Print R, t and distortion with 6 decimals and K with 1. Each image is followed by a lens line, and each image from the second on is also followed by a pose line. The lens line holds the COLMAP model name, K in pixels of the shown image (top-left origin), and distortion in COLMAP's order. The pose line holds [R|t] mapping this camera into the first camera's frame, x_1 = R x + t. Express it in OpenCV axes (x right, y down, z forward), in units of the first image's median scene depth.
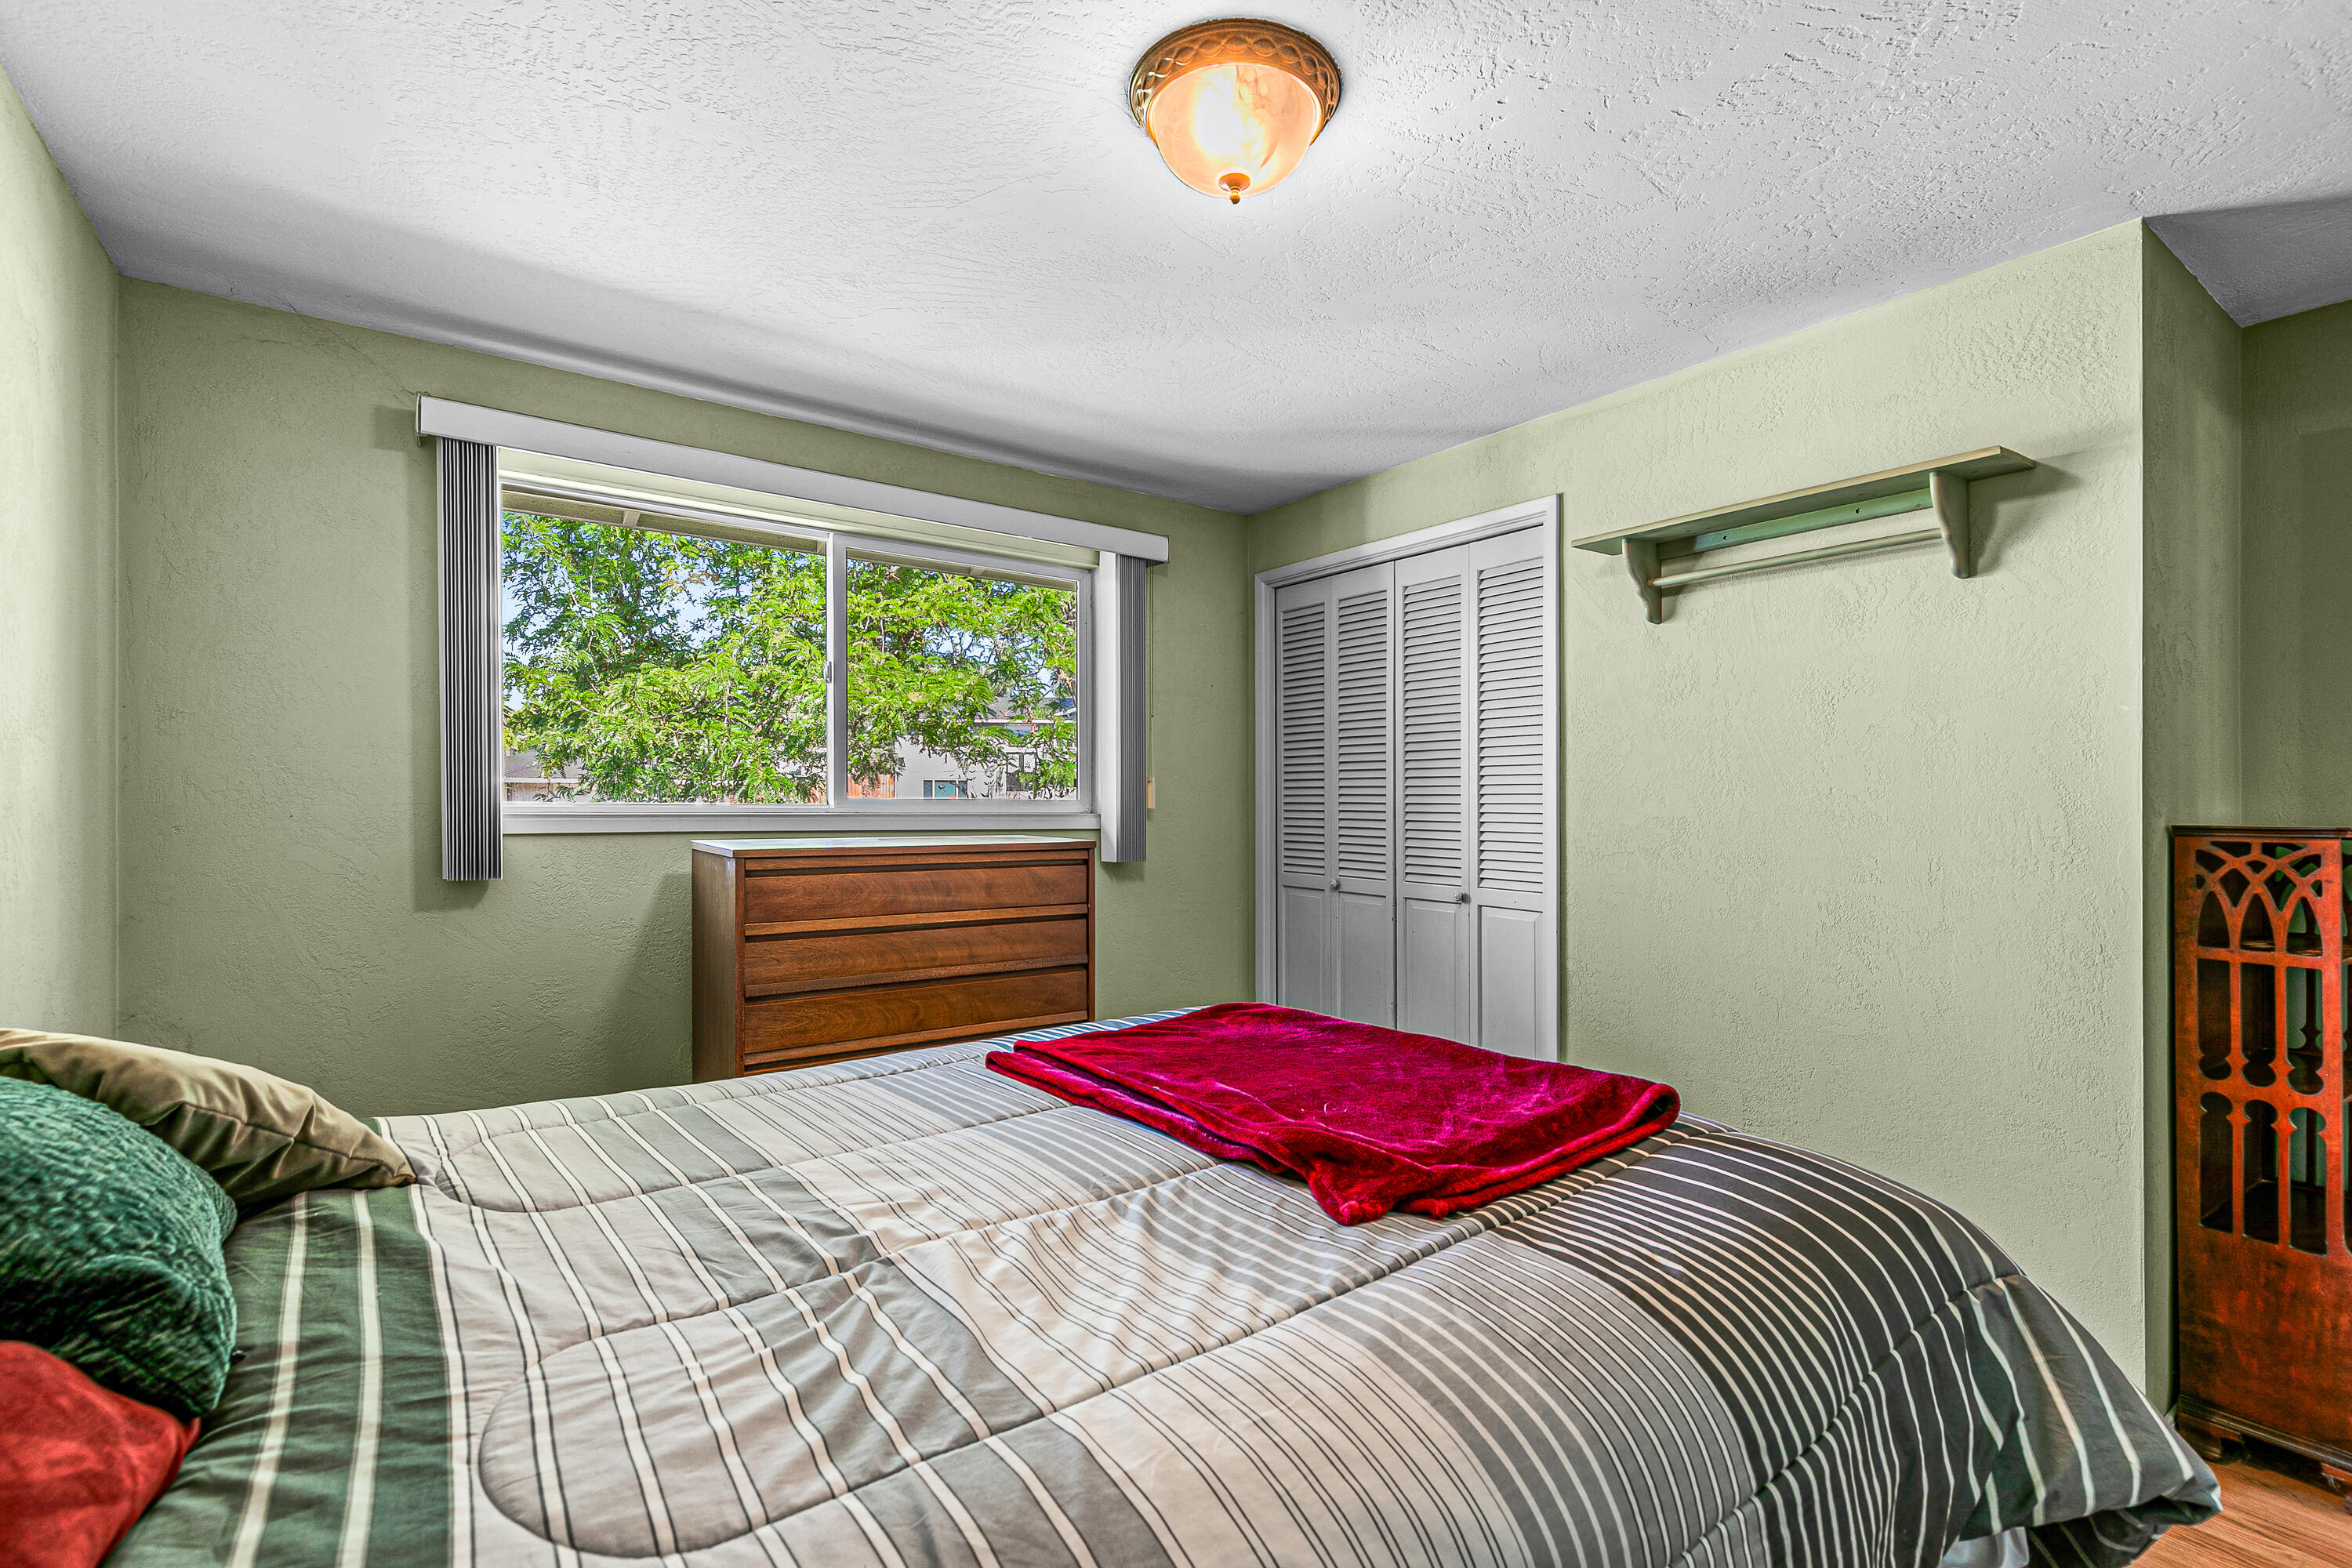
lens RADIAL K [[1086.8, 0, 1164.4], [0, 1086.8, 787.2], [0, 0, 1]] dist [0.009326, 0.000327]
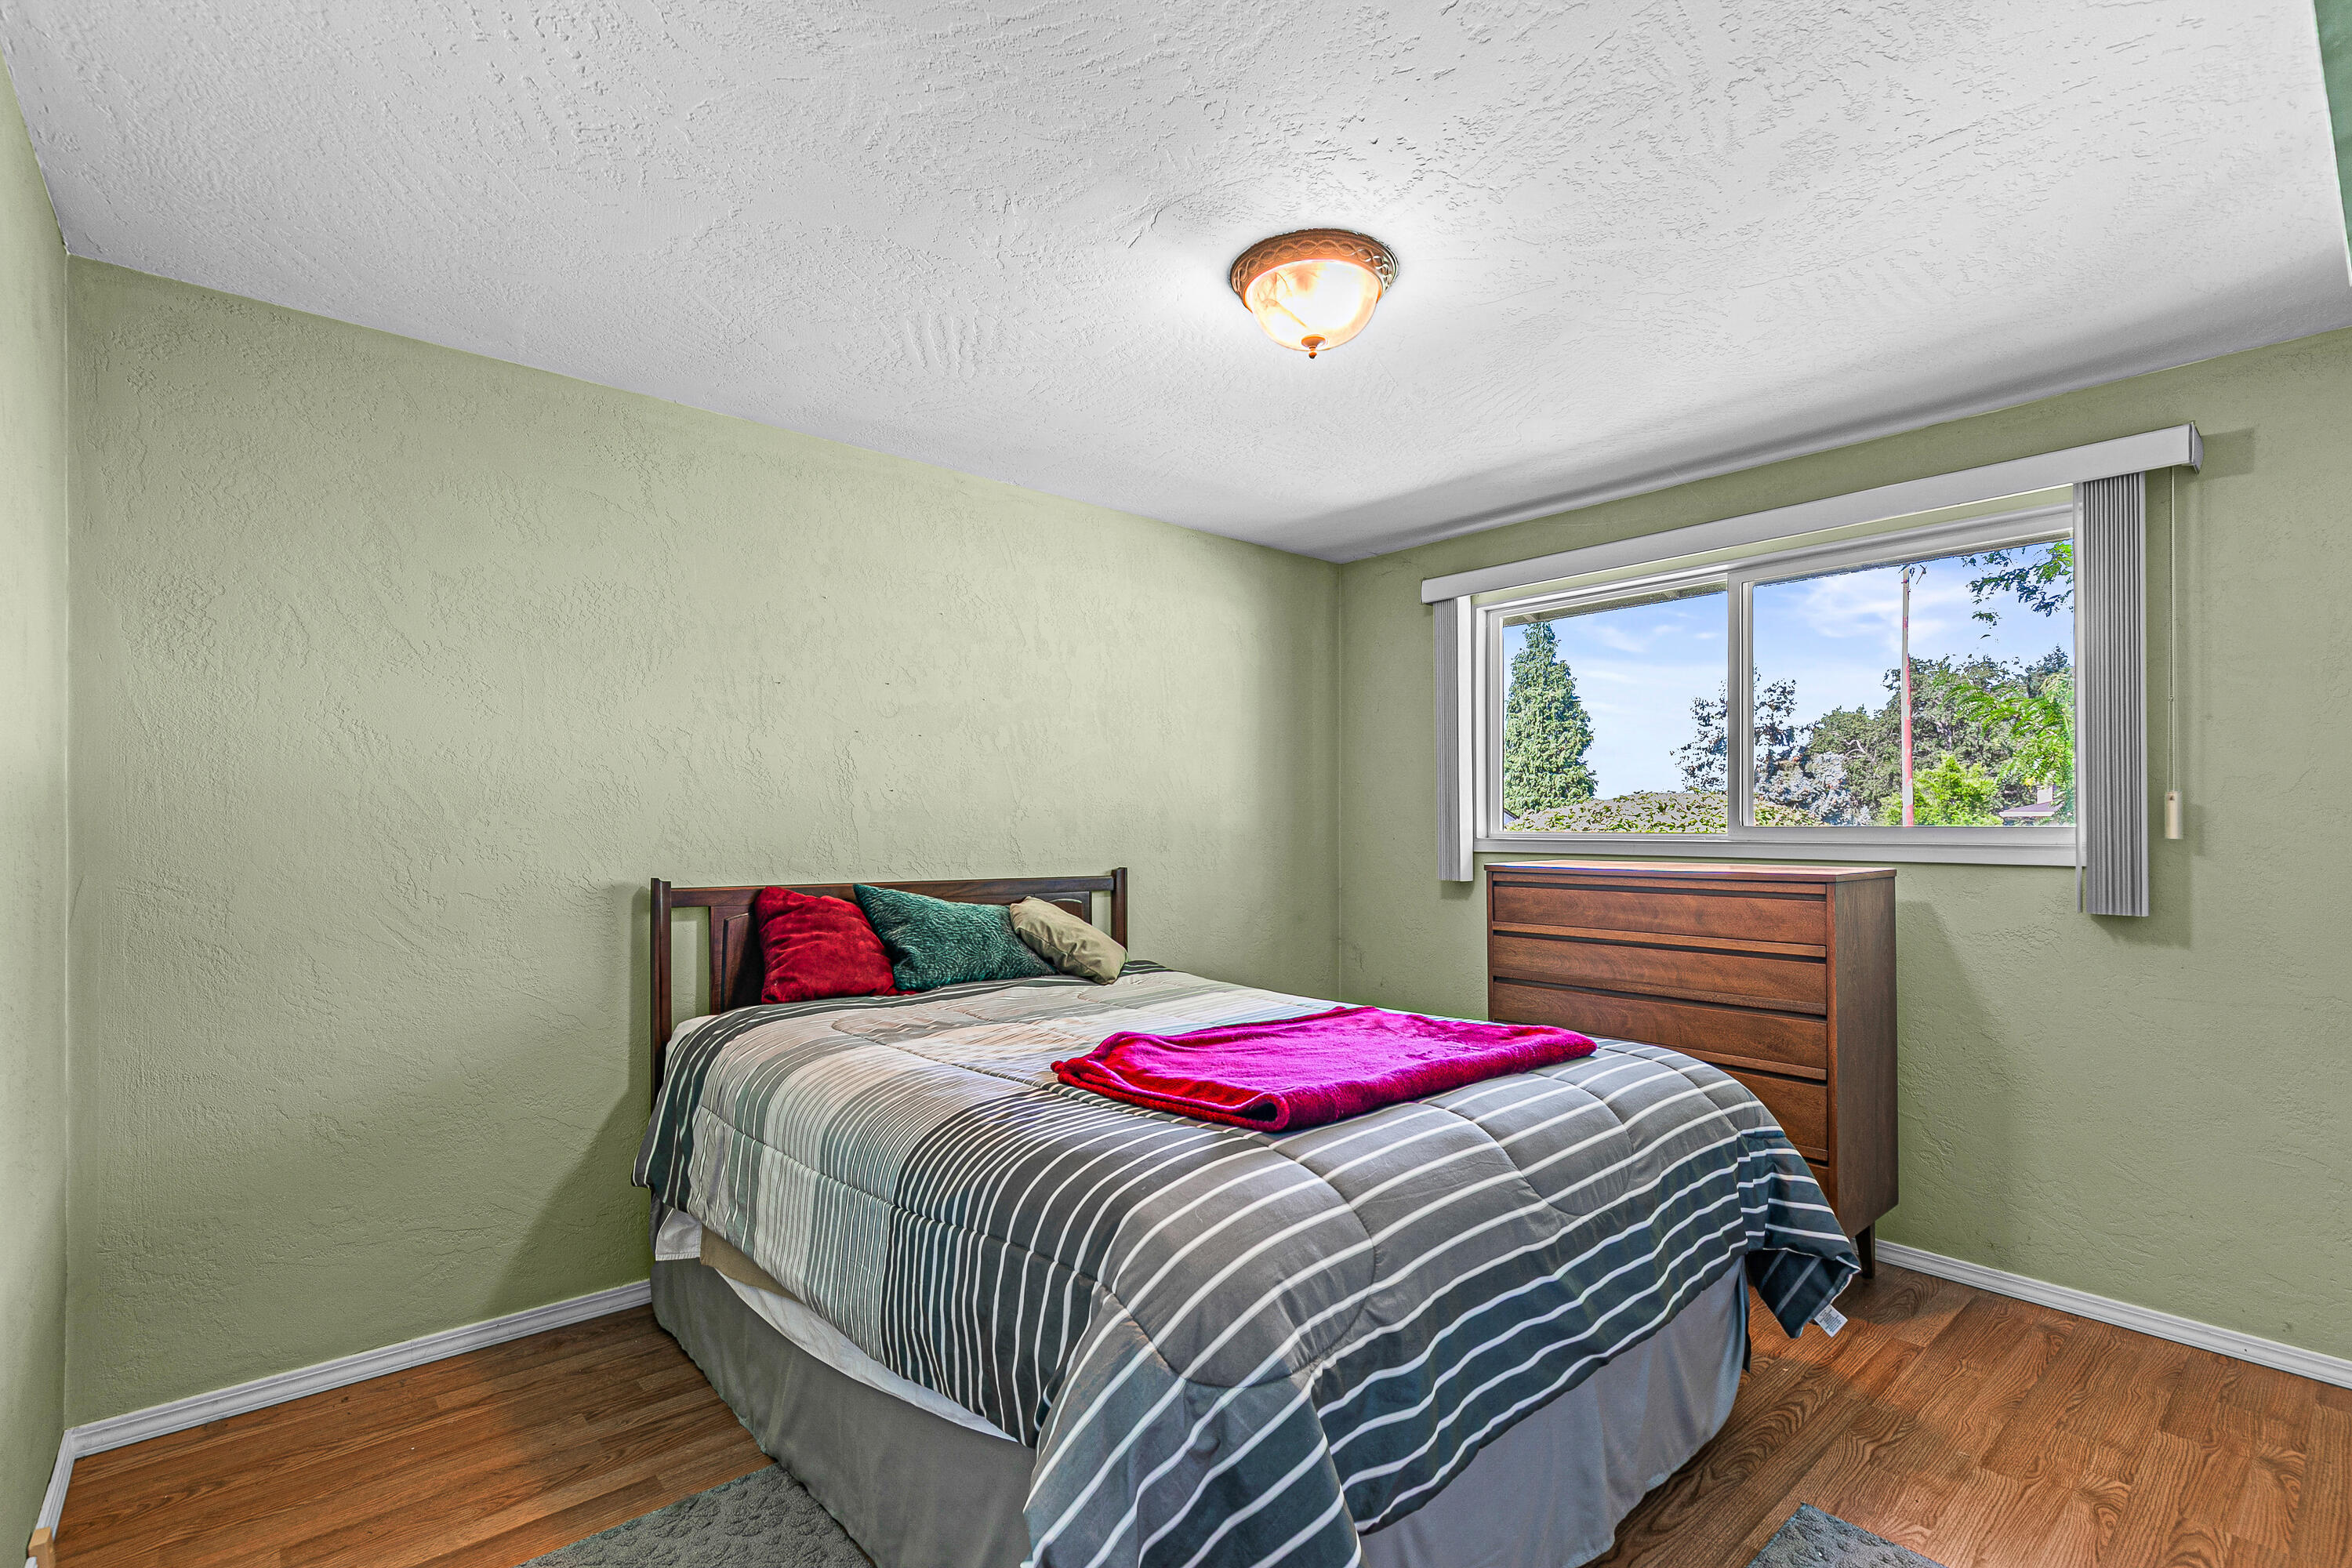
lens RADIAL K [[1085.8, 0, 1177.5], [0, 1085.8, 804.5], [0, 0, 1]] dist [0.005106, 0.000484]
pose [[0.079945, -0.029425, -0.996365, 0.830702], [0.011047, 0.999529, -0.028632, 0.015404], [0.996738, -0.008718, 0.080232, 0.464871]]
